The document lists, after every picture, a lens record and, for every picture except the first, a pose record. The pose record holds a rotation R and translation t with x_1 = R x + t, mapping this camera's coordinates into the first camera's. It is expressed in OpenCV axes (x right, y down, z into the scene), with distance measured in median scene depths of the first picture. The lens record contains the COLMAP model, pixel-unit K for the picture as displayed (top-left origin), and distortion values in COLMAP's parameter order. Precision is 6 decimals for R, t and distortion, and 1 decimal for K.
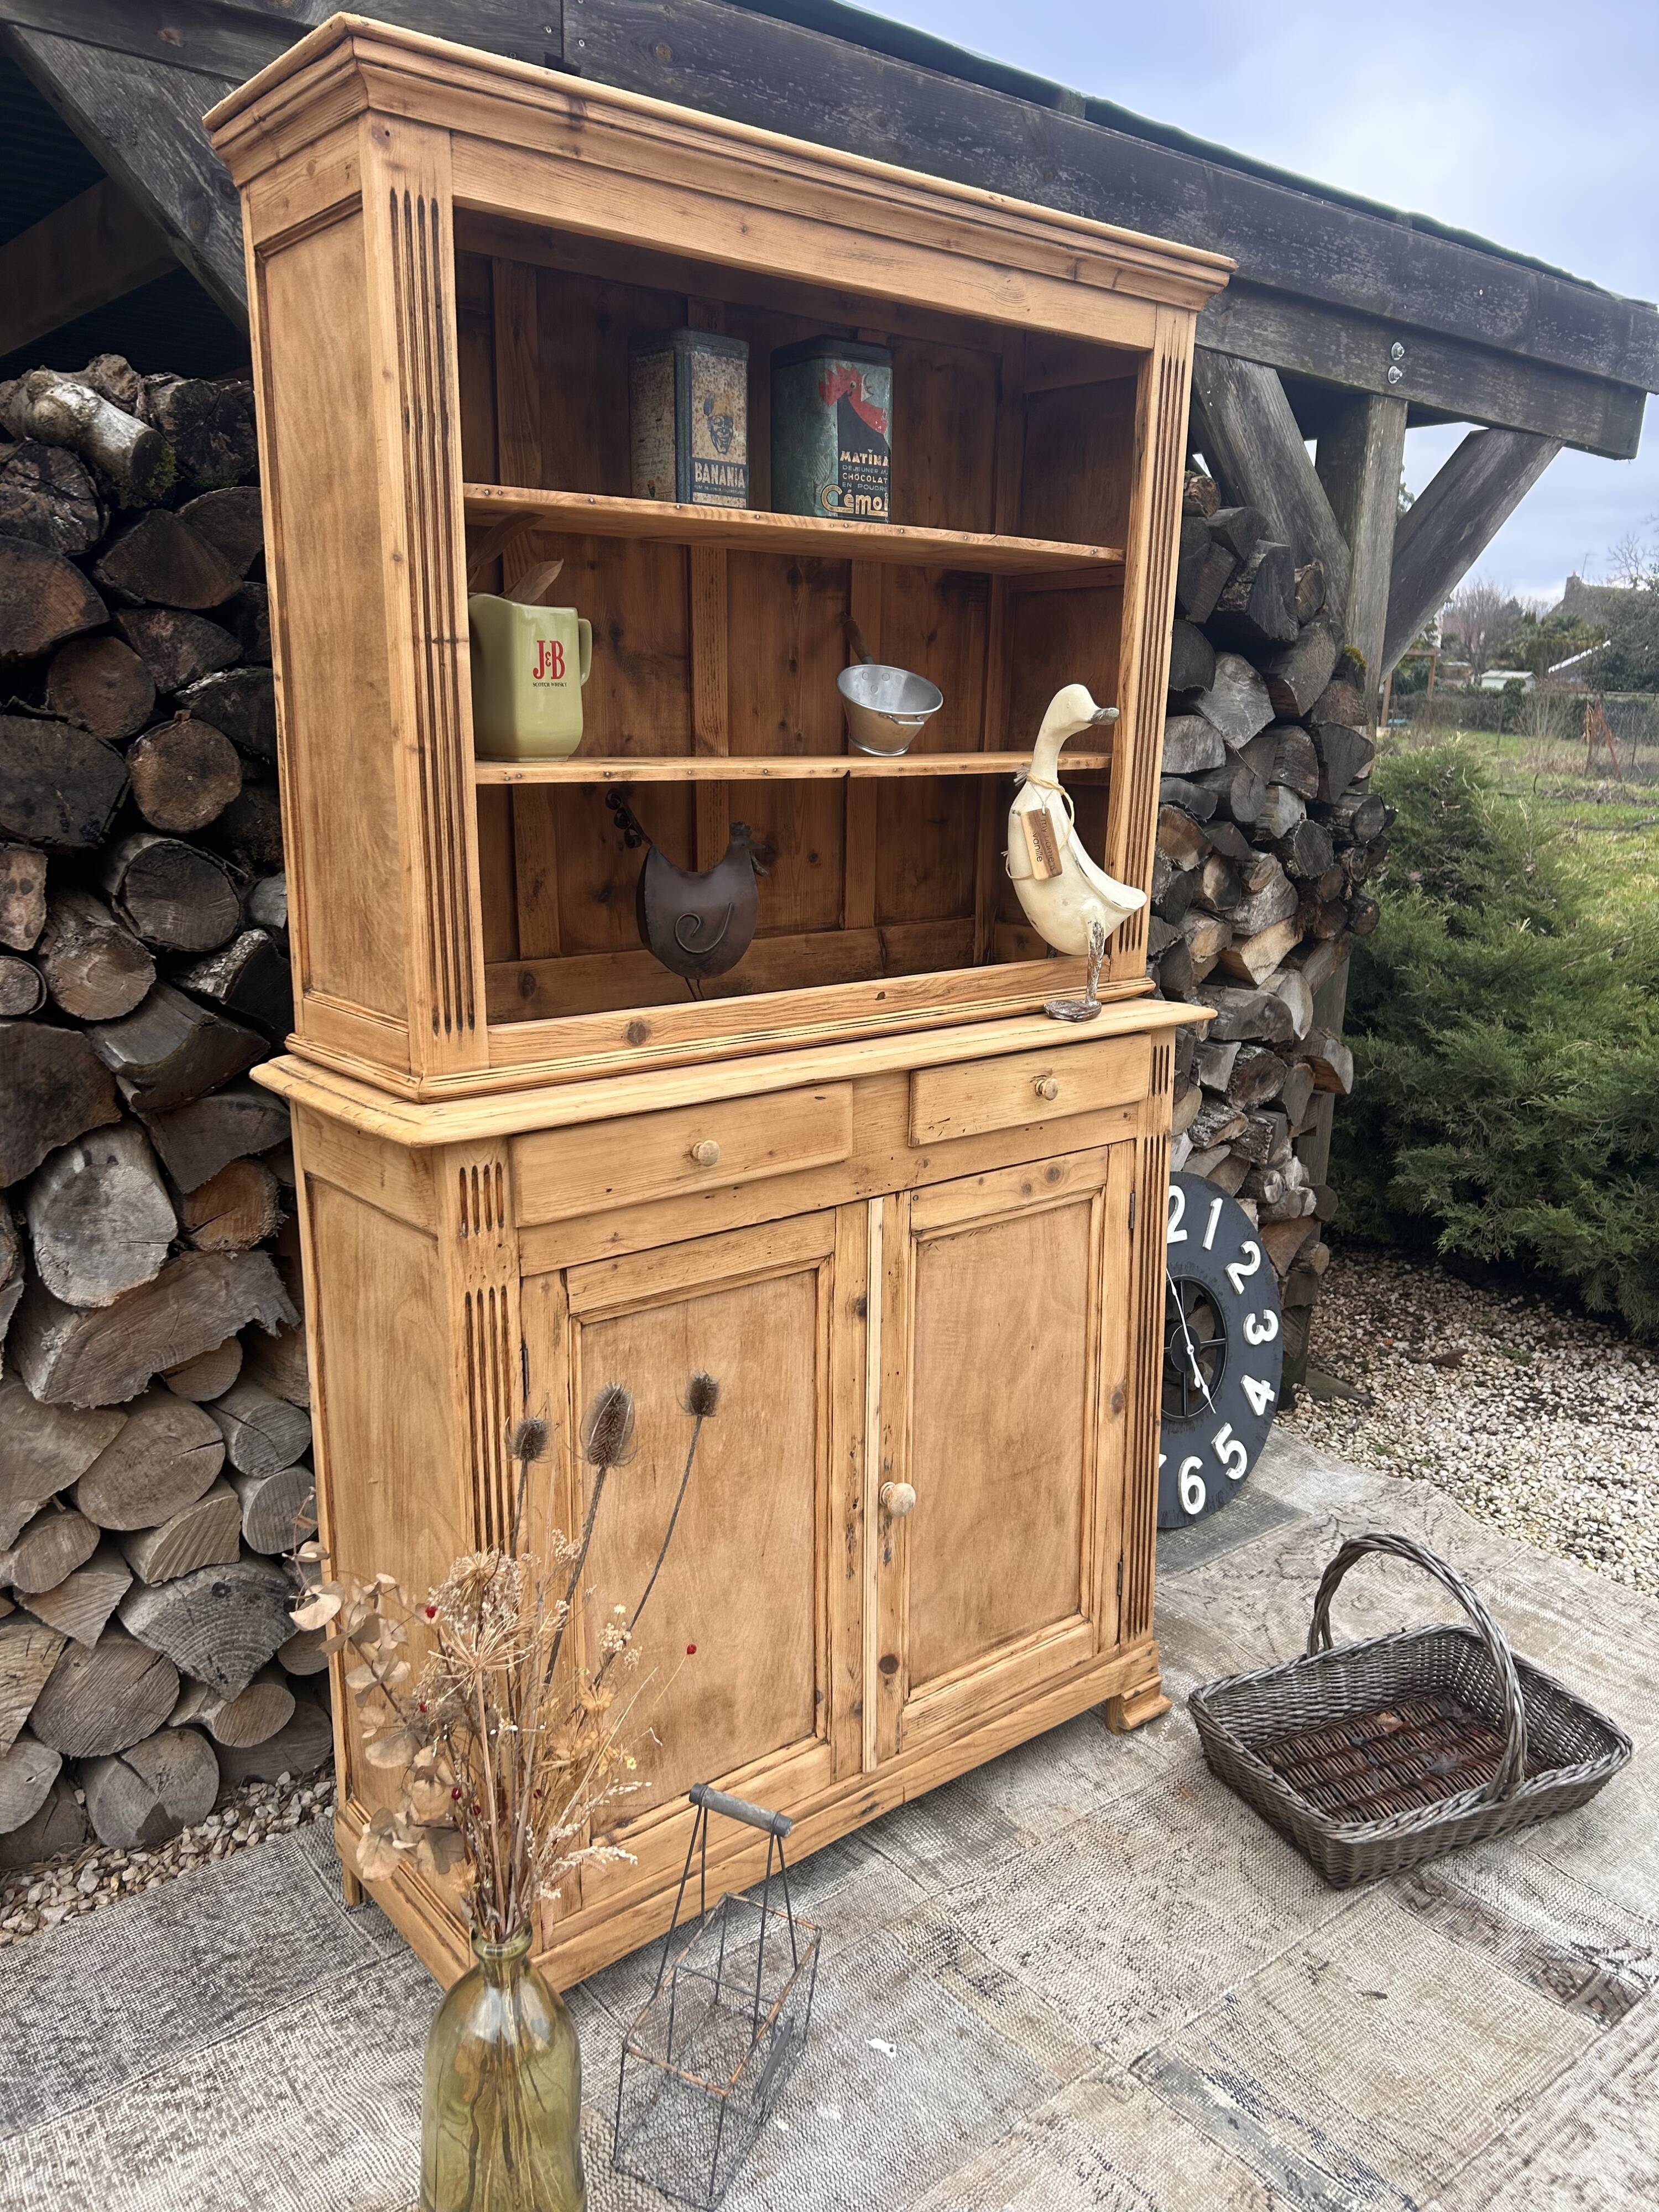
lens RADIAL K [[1660.8, 0, 843.6], [0, 1660.8, 1116.6], [0, 0, 1]] dist [0.053766, -0.058395]
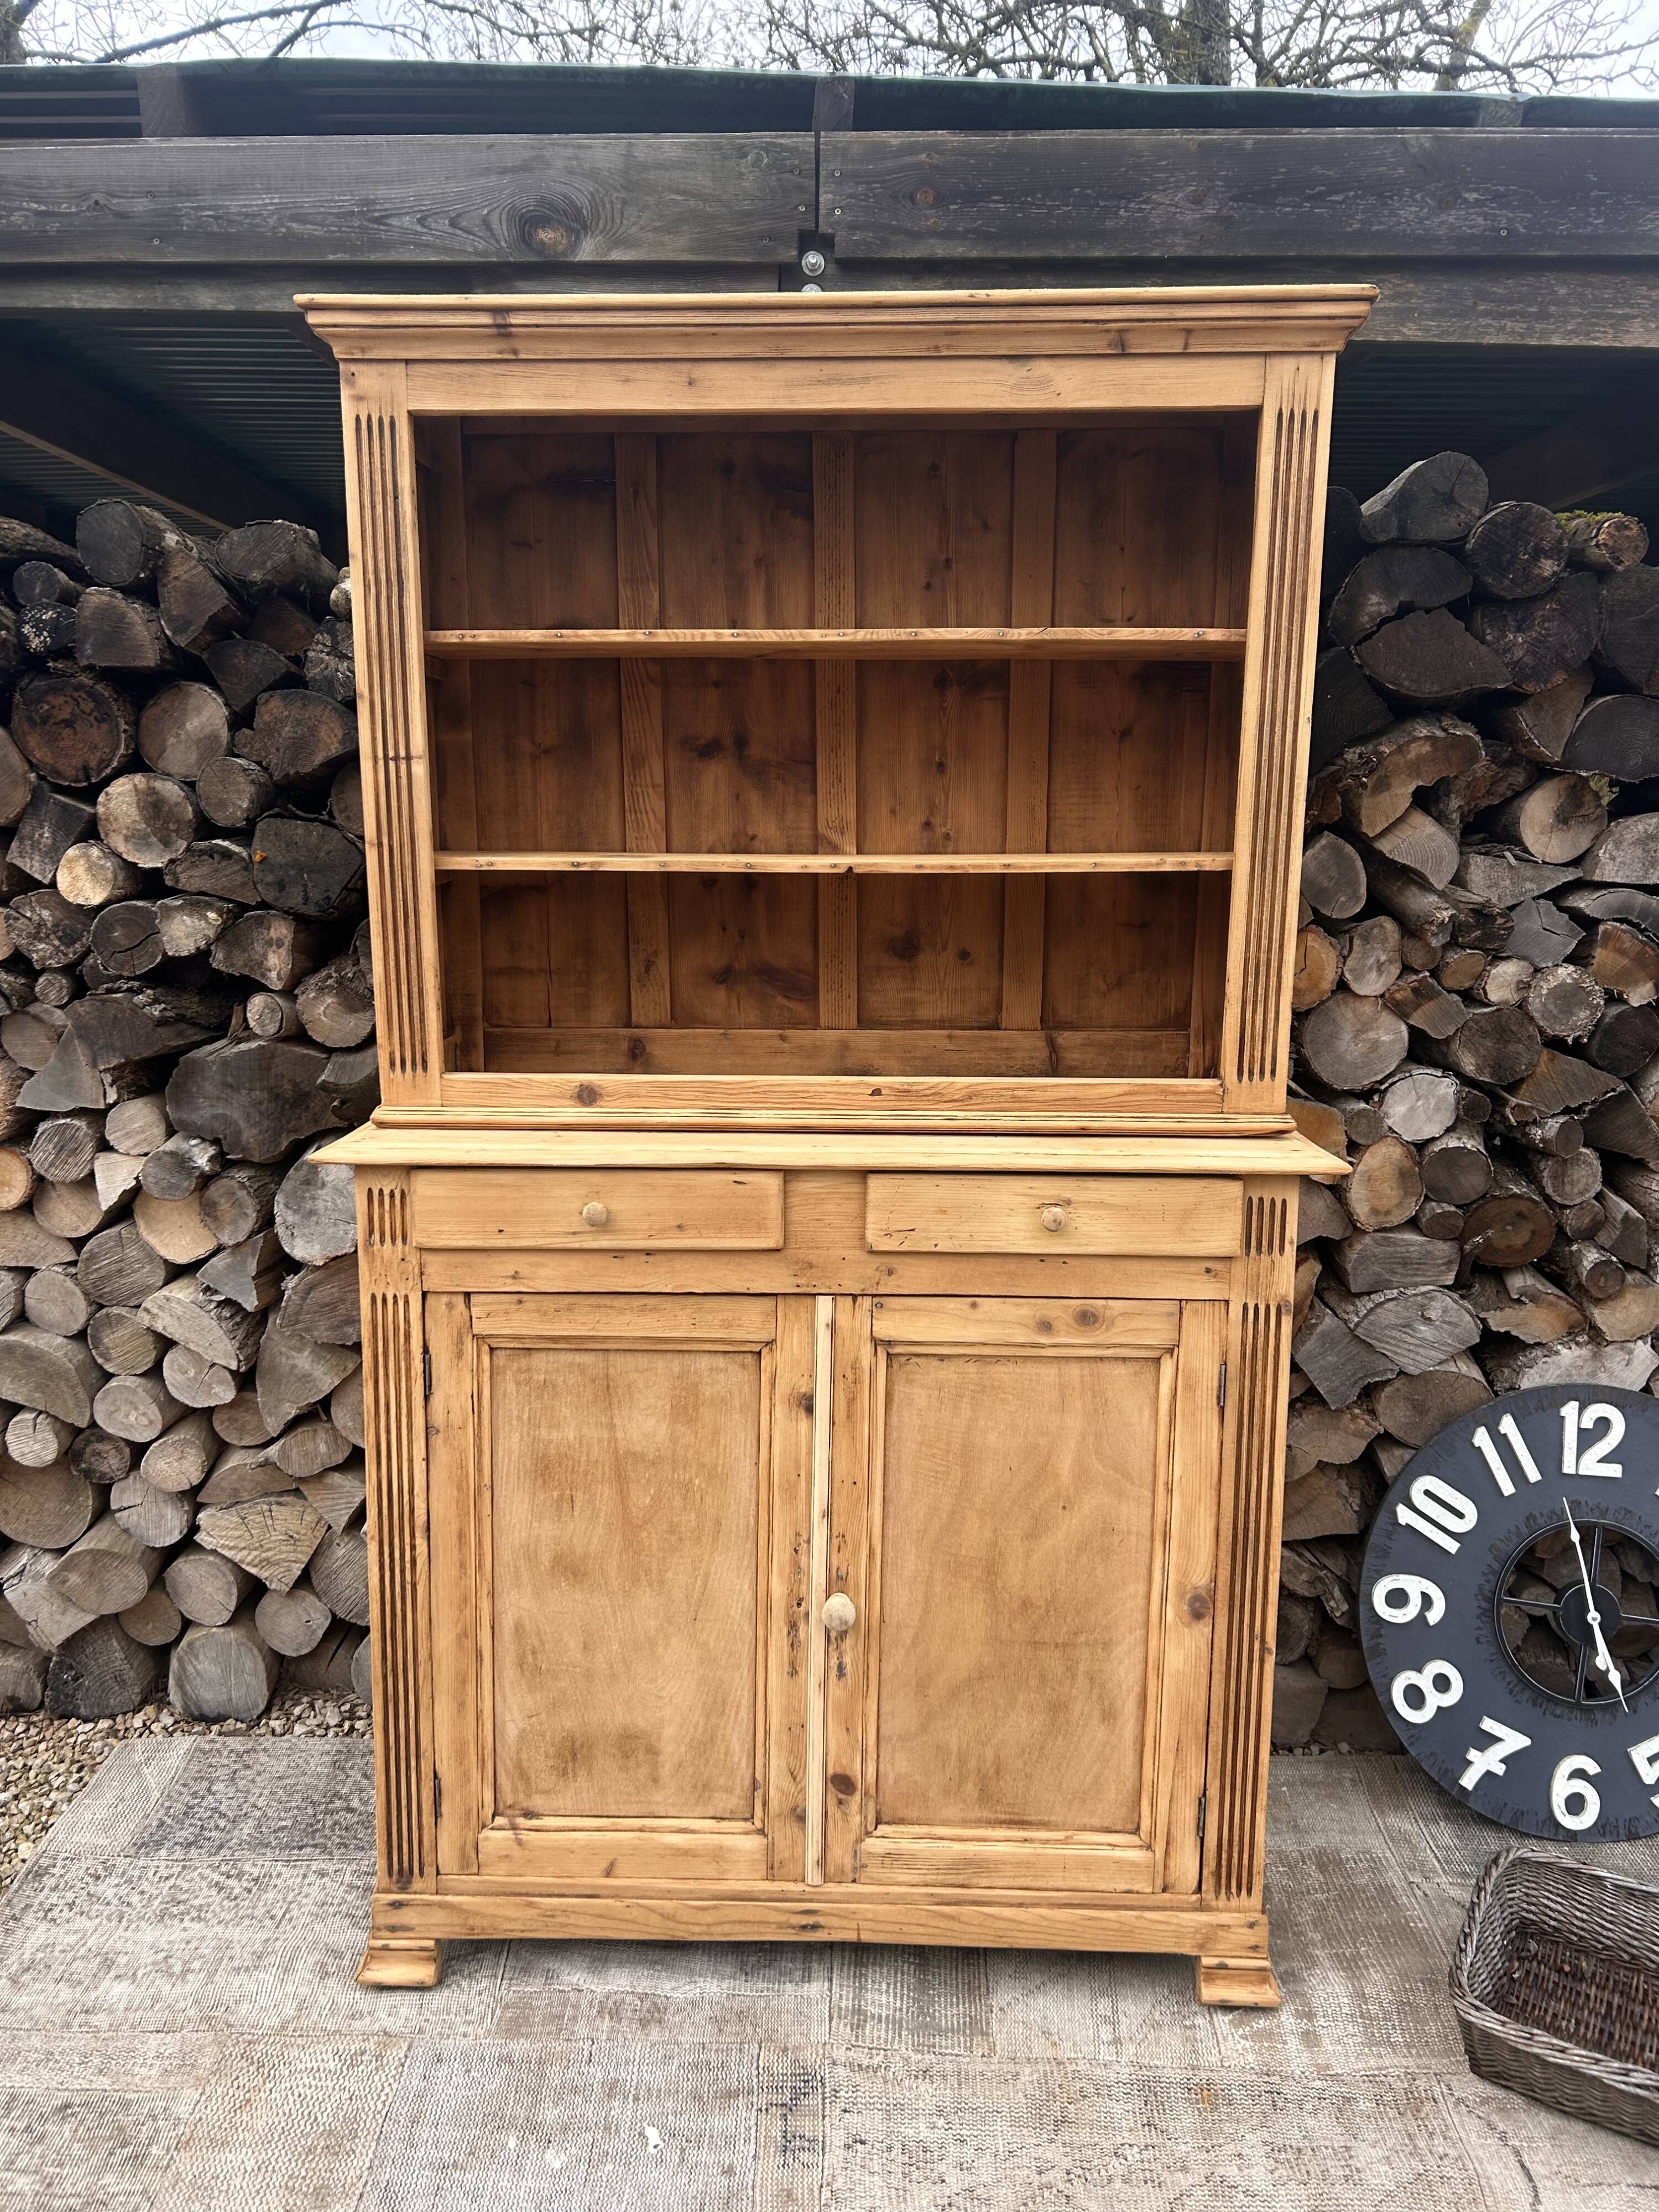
lens RADIAL K [[1660.8, 0, 819.9], [0, 1660.8, 1112.7], [0, 0, 1]] dist [0.053766, -0.058395]
pose [[0.754575, 0.111345, -0.646699, 0.643729], [-0.150123, 0.988655, -0.004945, -0.053485], [0.638811, 0.100816, 0.762730, 0.230990]]
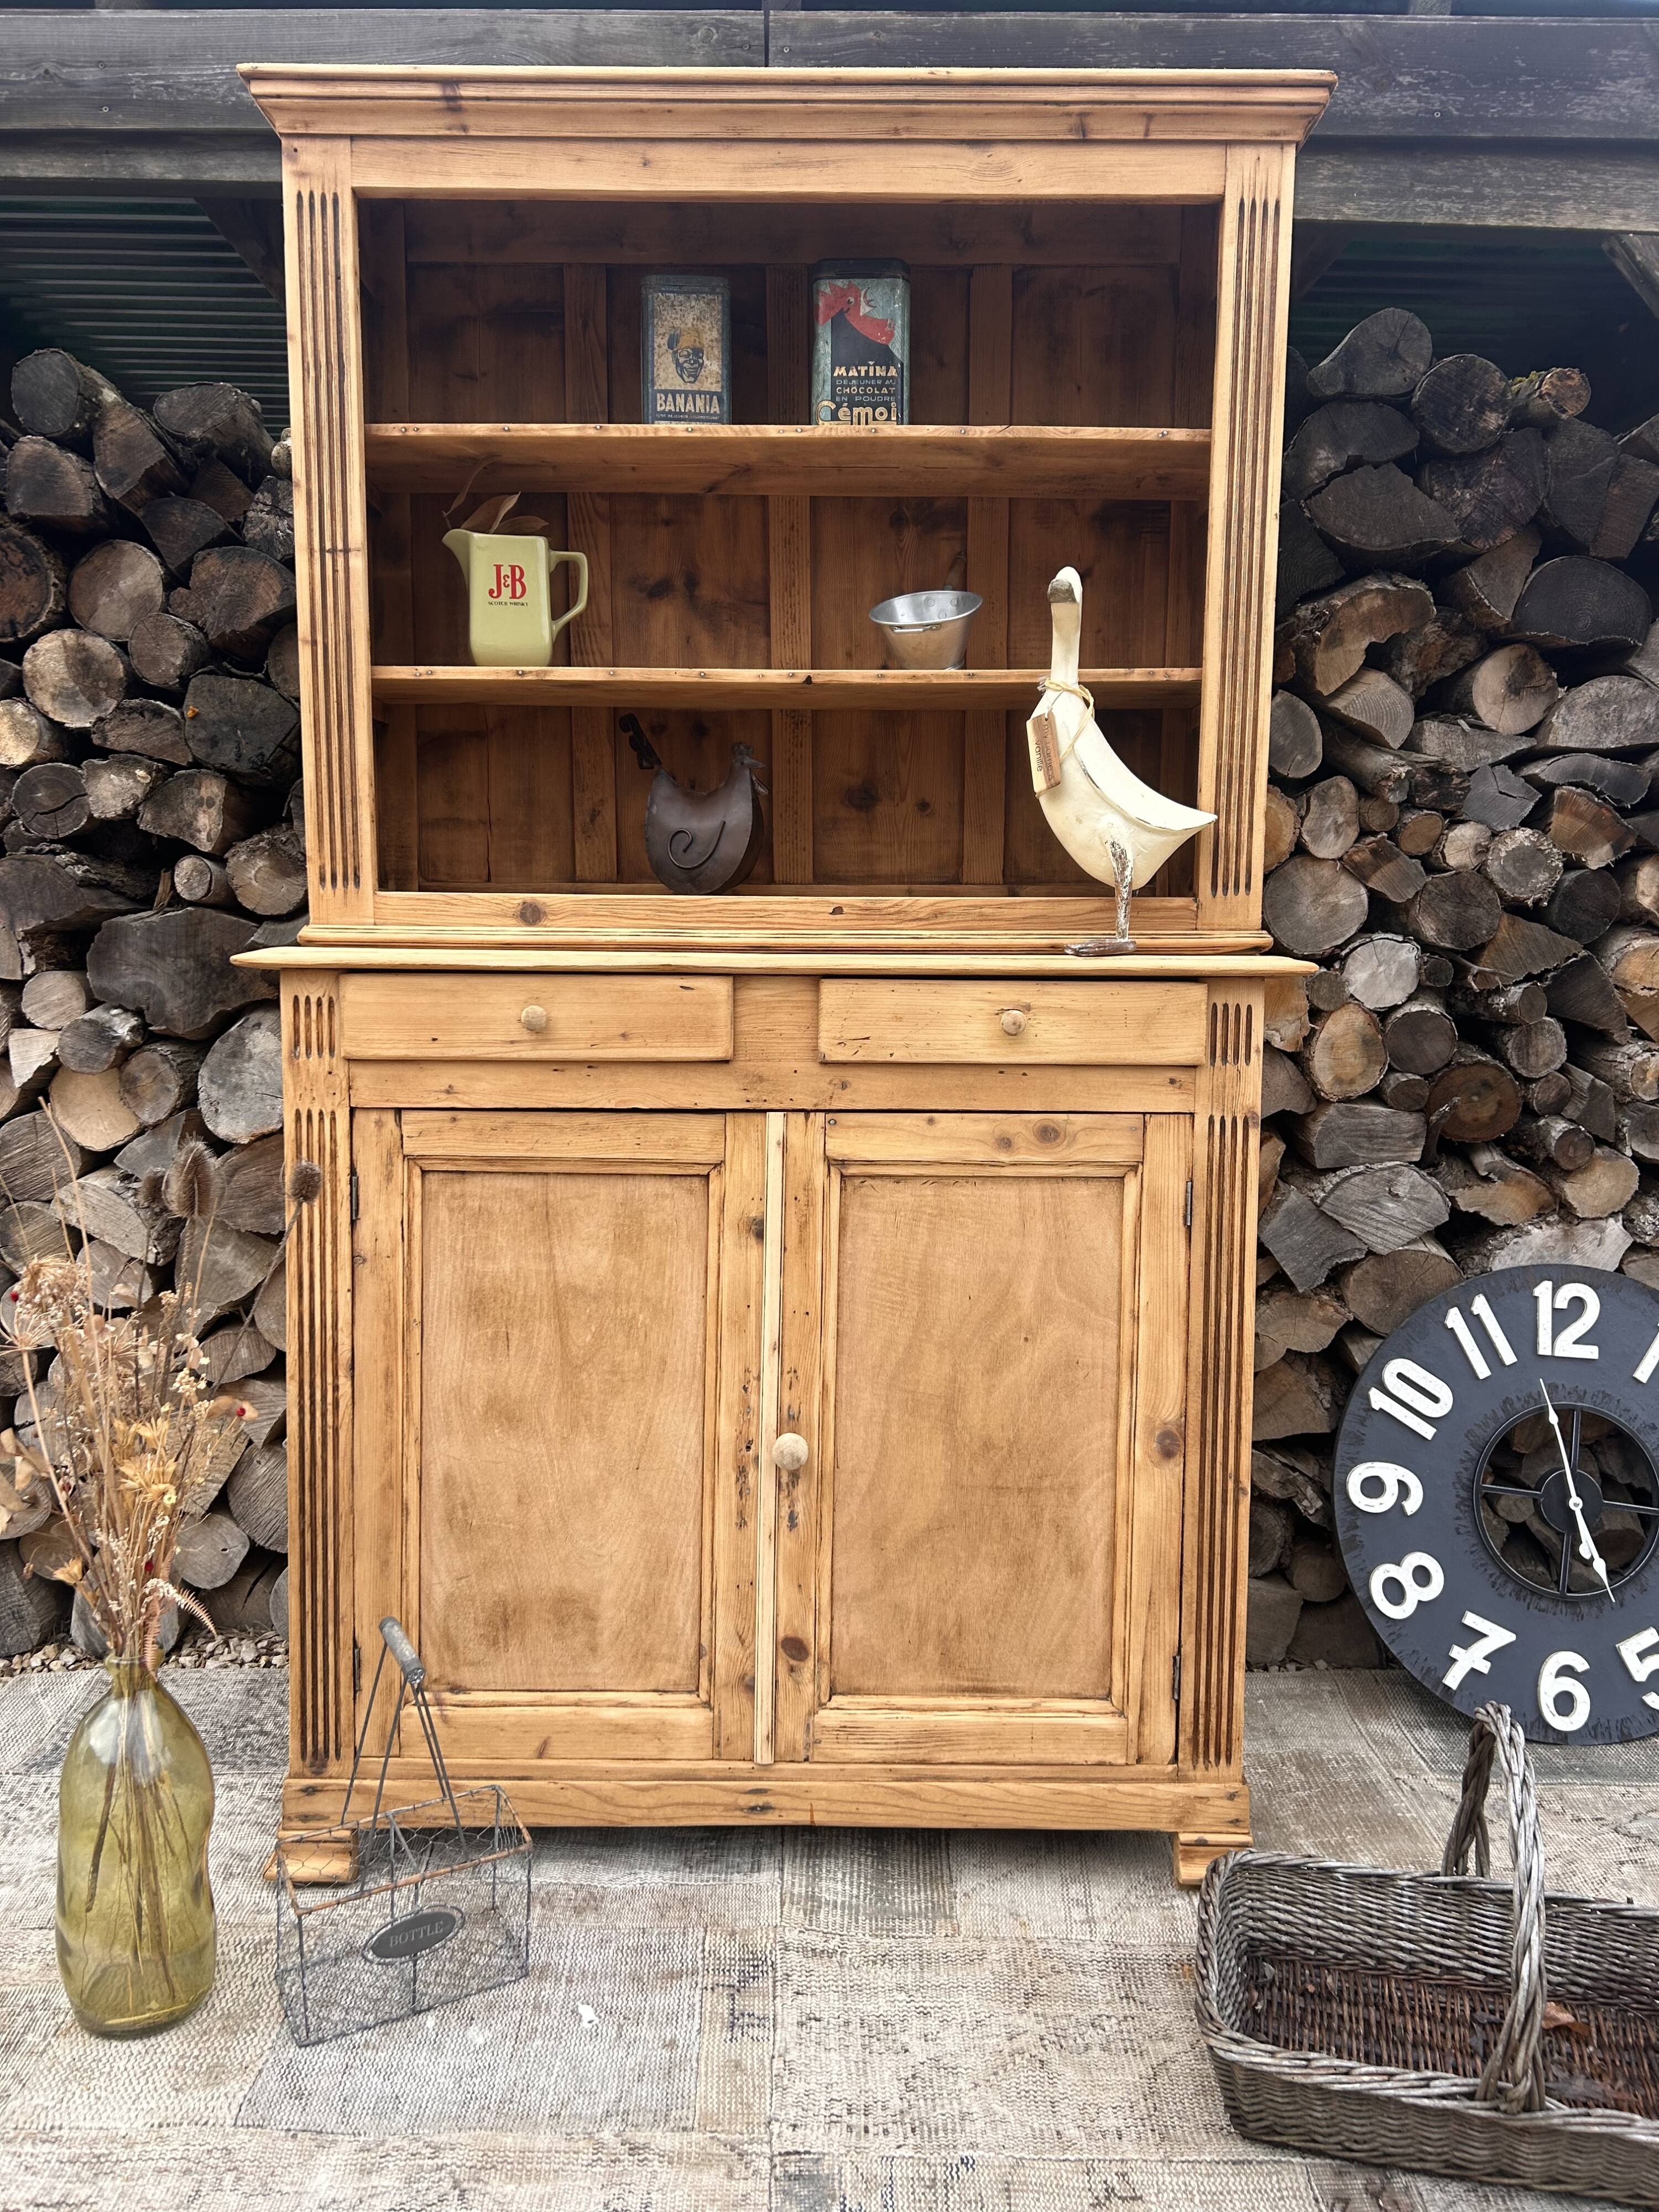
lens RADIAL K [[1660.8, 0, 822.4], [0, 1660.8, 1110.5], [0, 0, 1]] dist [0.053766, -0.058395]
pose [[0.774452, 0.058009, -0.629968, 0.634425], [-0.146820, 0.985080, -0.089785, 0.129306], [0.615360, 0.162026, 0.771414, 0.285741]]
